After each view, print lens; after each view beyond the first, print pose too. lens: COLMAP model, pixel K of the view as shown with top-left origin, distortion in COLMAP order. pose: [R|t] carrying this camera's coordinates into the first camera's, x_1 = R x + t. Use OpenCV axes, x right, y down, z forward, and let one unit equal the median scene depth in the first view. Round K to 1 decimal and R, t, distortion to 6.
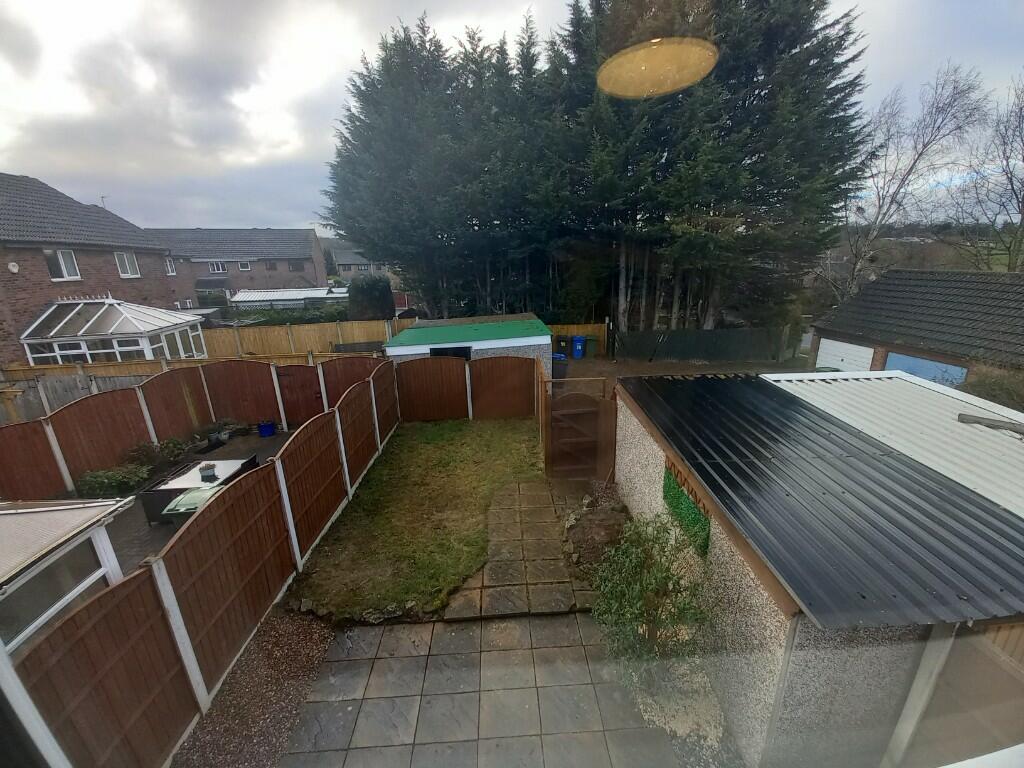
lens RADIAL K [[401.3, 0, 513.2], [0, 401.3, 377.9], [0, 0, 1]] dist [0.003160, -0.000060]
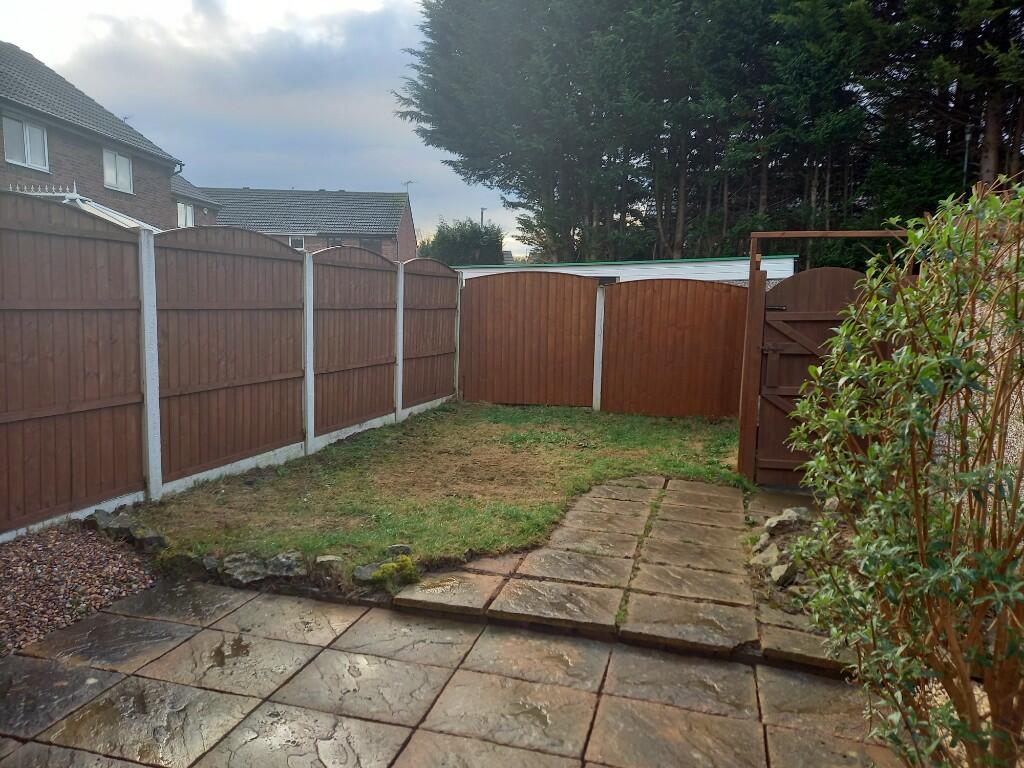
lens RADIAL K [[738.6, 0, 506.5], [0, 738.6, 387.8], [0, 0, 1]] dist [0.043383, -0.012714]
pose [[0.948086, 0.085616, -0.306272, 0.108571], [-0.134687, 0.980540, -0.142830, 0.398436], [0.288084, 0.176666, 0.941168, 0.261699]]
